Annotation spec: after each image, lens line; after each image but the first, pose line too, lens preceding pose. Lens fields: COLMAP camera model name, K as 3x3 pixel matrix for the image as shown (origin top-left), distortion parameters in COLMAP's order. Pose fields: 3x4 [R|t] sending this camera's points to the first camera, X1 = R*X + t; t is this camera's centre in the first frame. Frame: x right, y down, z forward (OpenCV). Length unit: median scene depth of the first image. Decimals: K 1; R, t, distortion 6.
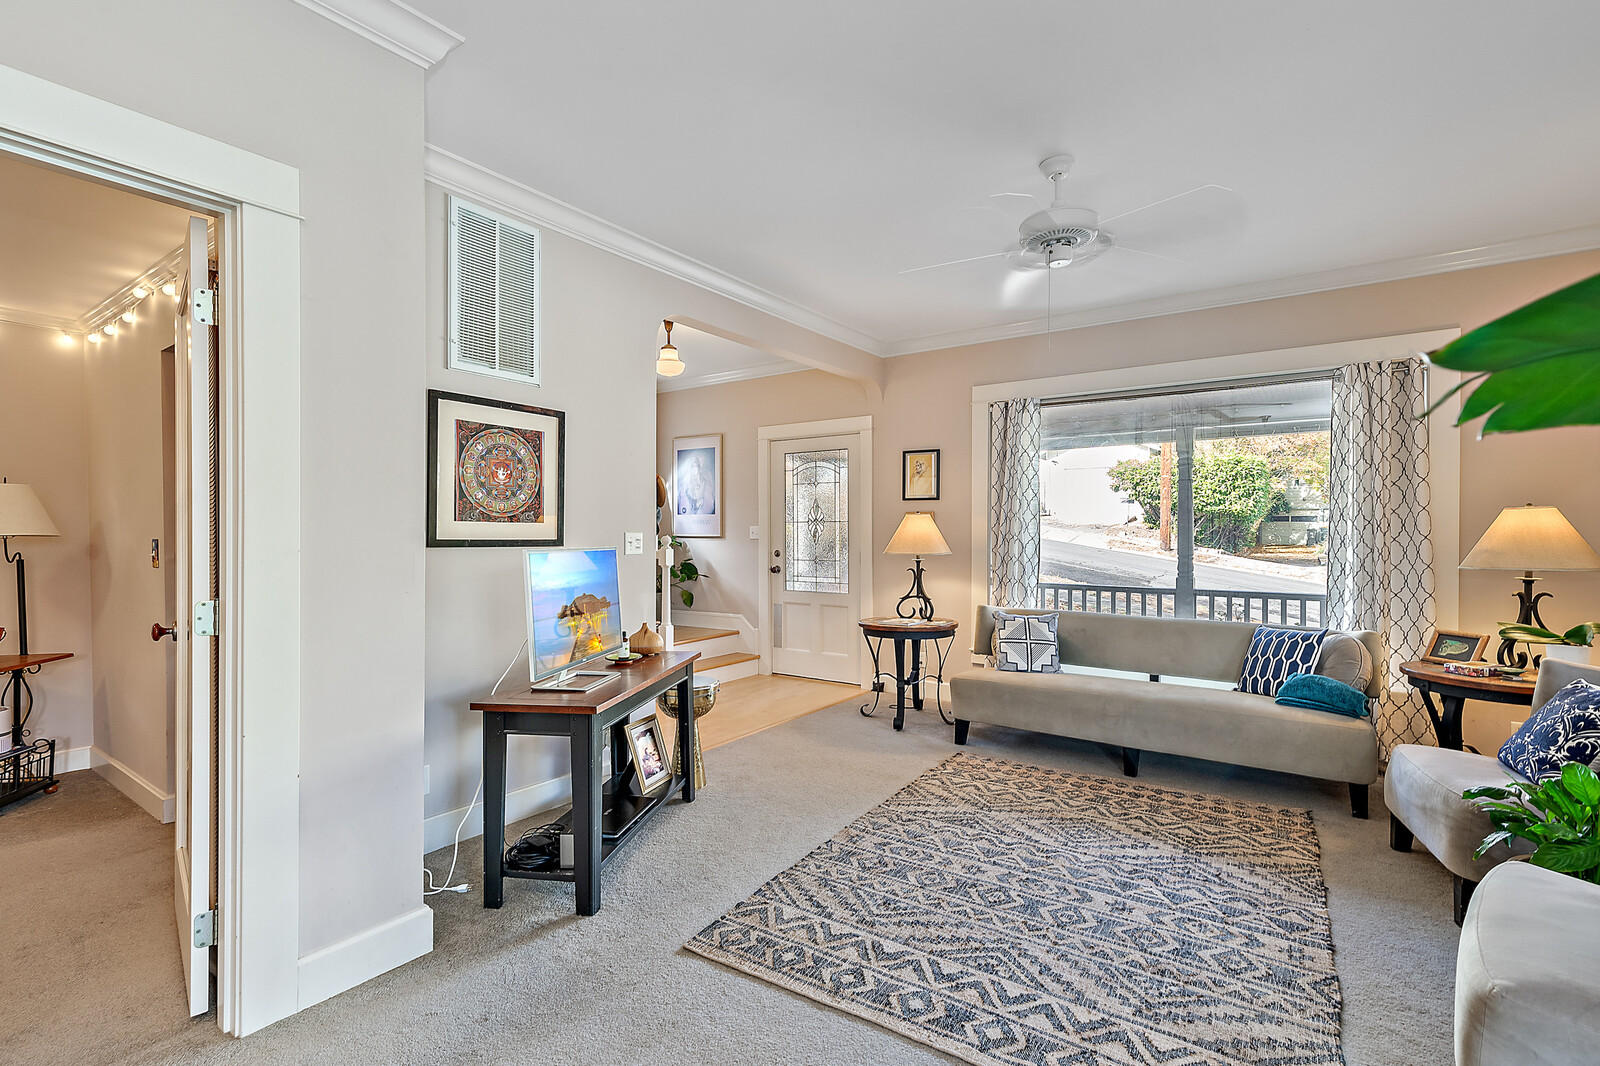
lens RADIAL K [[733.7, 0, 796.5], [0, 733.7, 534.6], [0, 0, 1]] dist [0.009933, -0.000847]
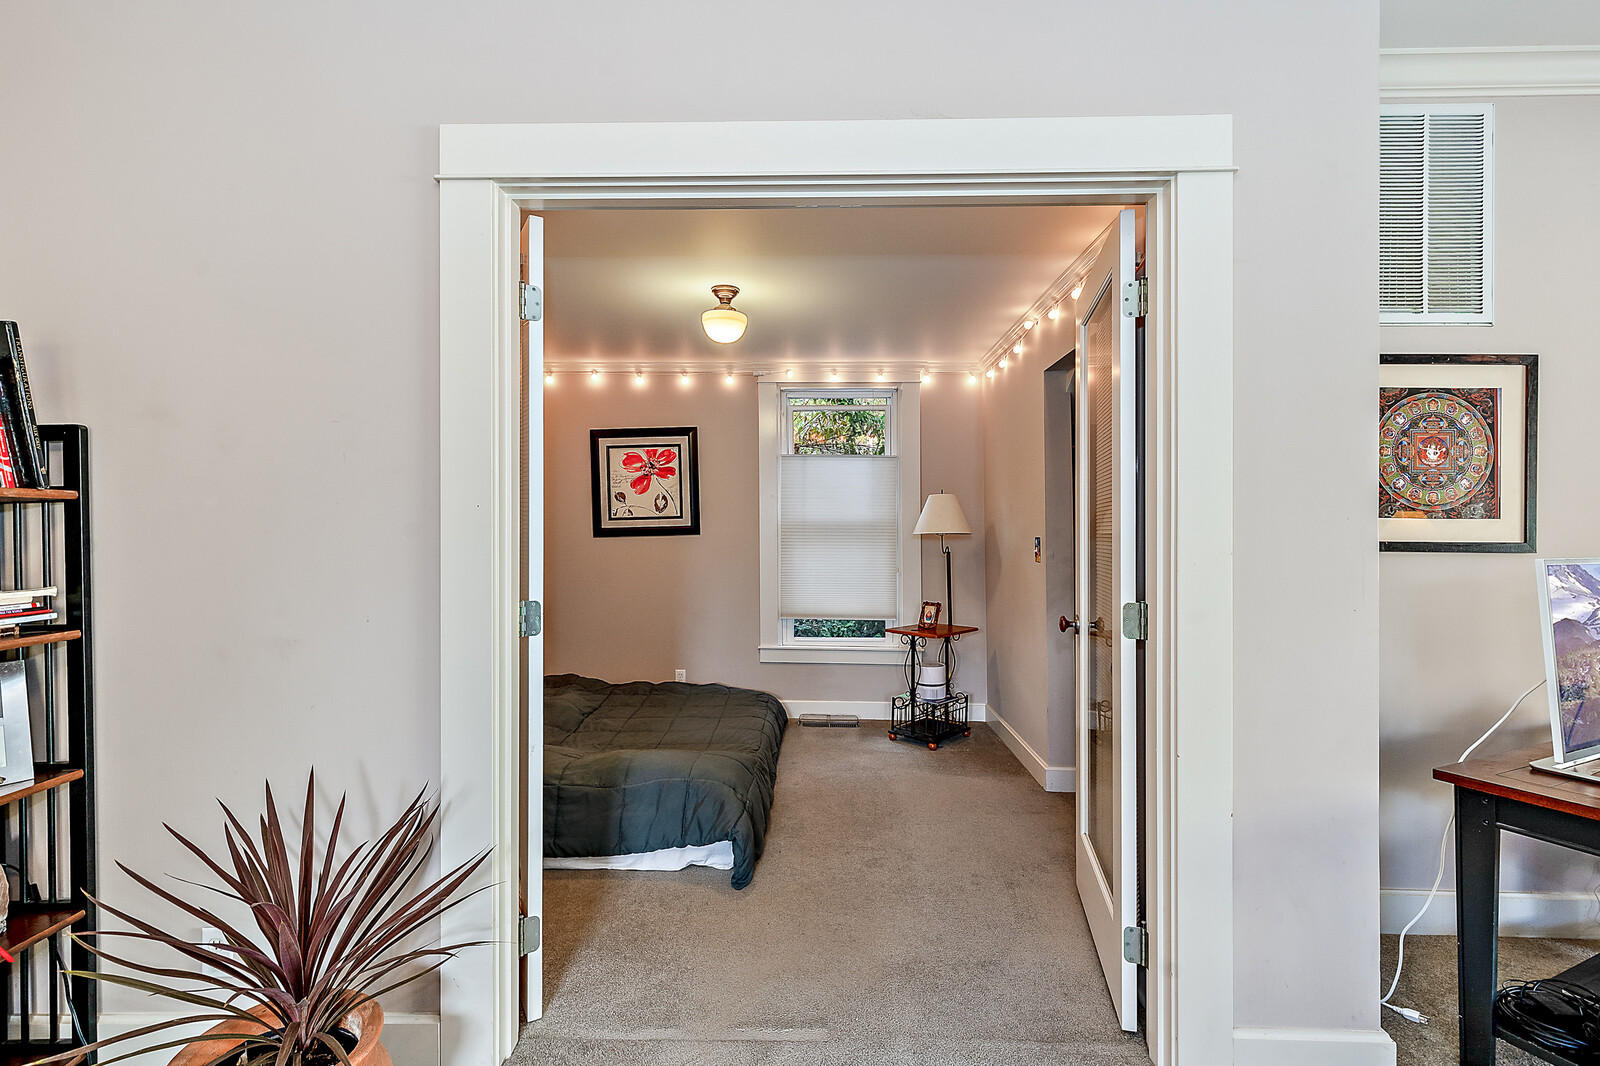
lens RADIAL K [[742.1, 0, 790.0], [0, 742.1, 524.2], [0, 0, 1]] dist [0.001047, -0.000638]
pose [[0.553158, -0.005765, -0.833056, -0.131546], [-0.004778, 0.999938, -0.010093, -0.000529], [0.833063, 0.009563, 0.553096, 0.049478]]
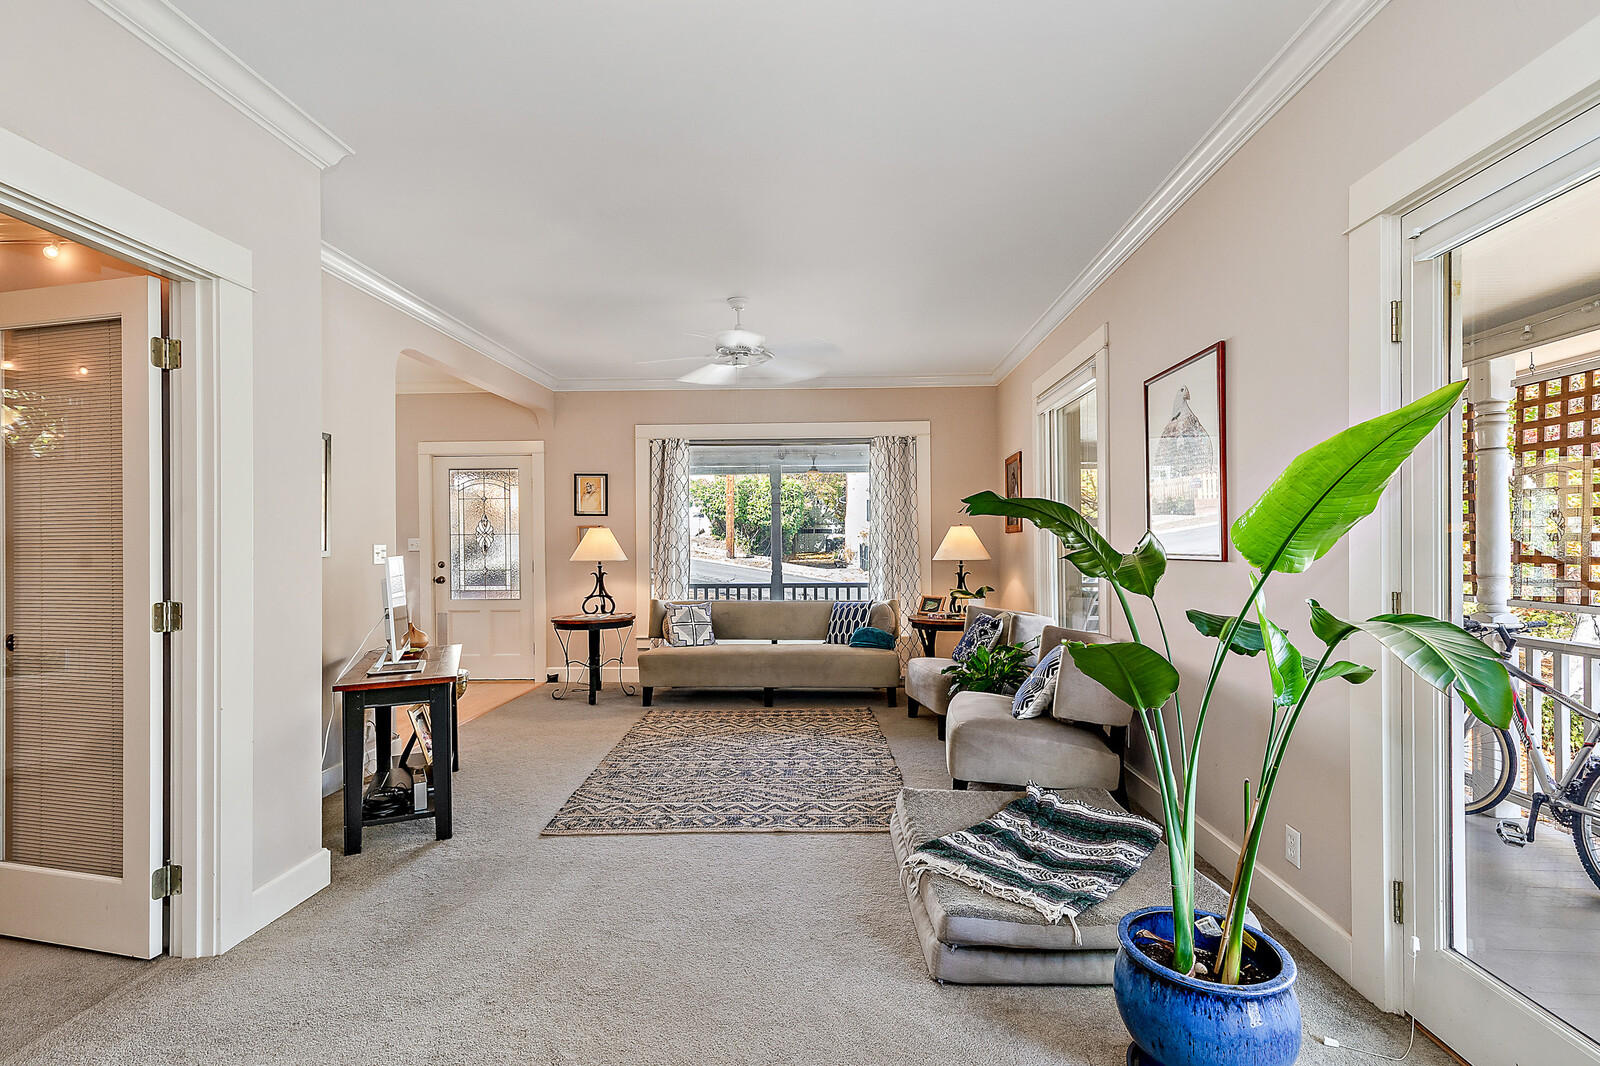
lens RADIAL K [[733.7, 0, 796.5], [0, 733.7, 534.6], [0, 0, 1]] dist [0.009933, -0.000847]
pose [[0.841097, -0.001682, 0.540881, -0.321091], [0.010603, 0.999854, -0.013378, 0.004529], [-0.540780, 0.016987, 0.840993, -0.295770]]
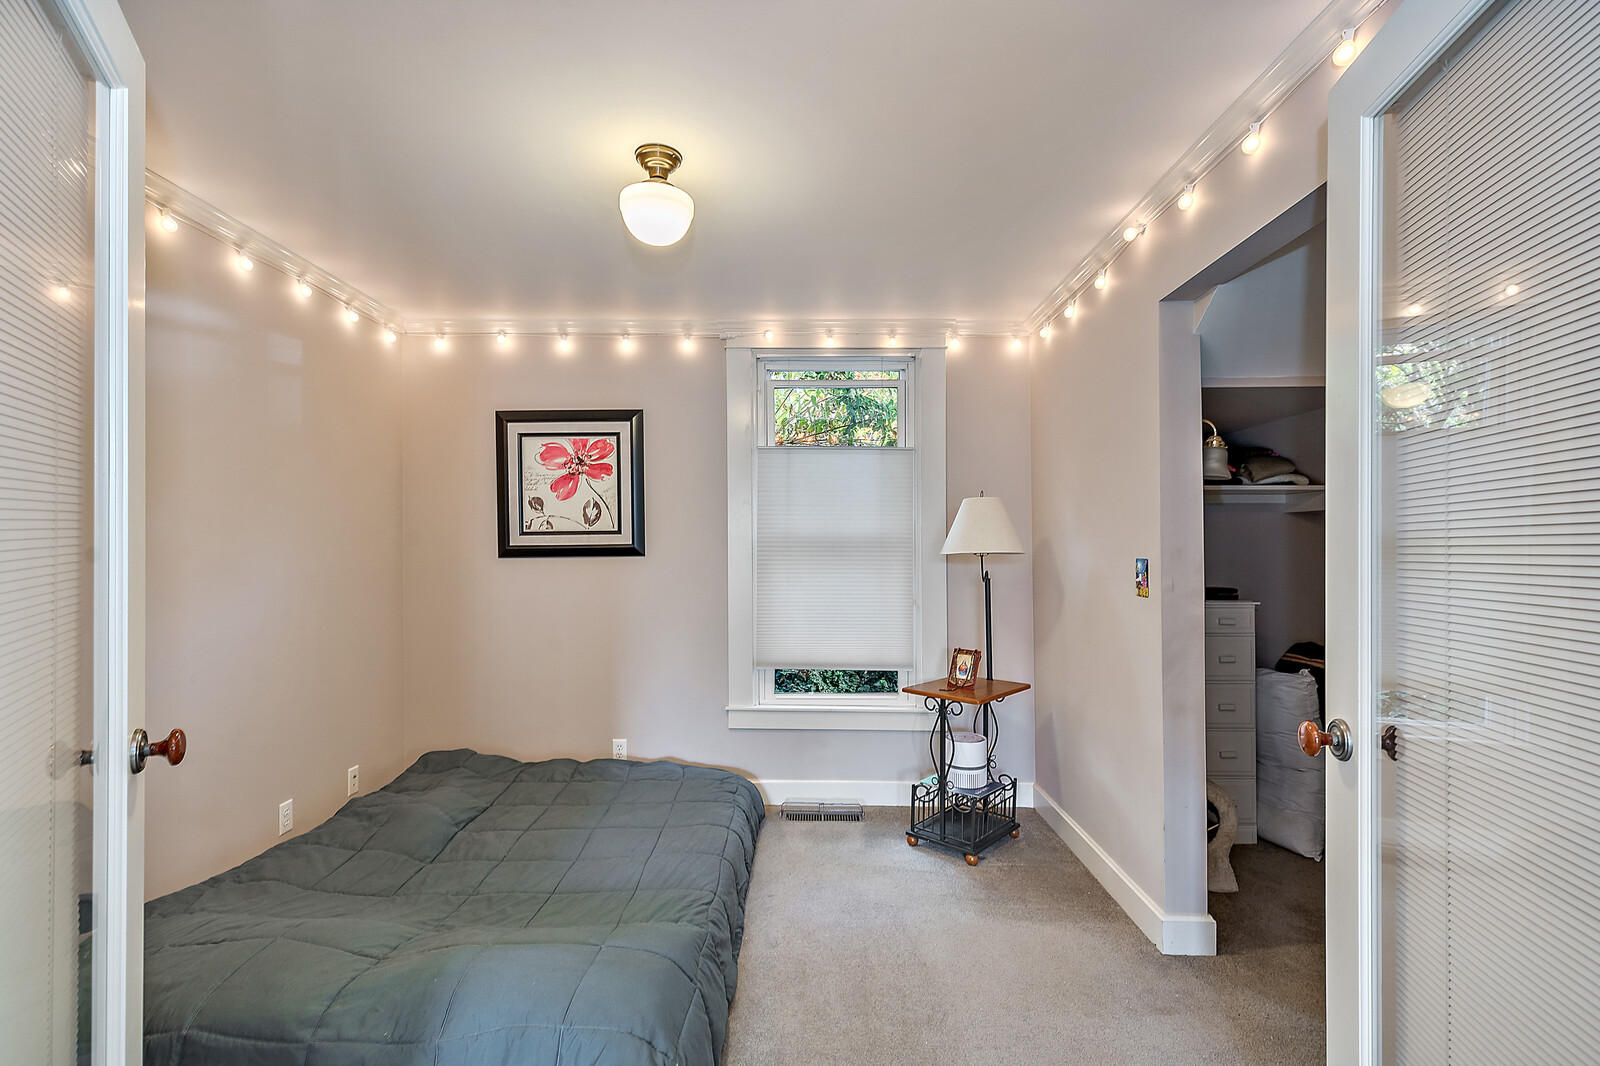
lens RADIAL K [[733.7, 0, 796.5], [0, 733.7, 534.6], [0, 0, 1]] dist [0.009933, -0.000847]
pose [[0.576244, -0.016755, -0.817106, -0.497118], [-0.004716, 0.999705, -0.023825, 0.000795], [0.817264, 0.017582, 0.575995, 0.305445]]
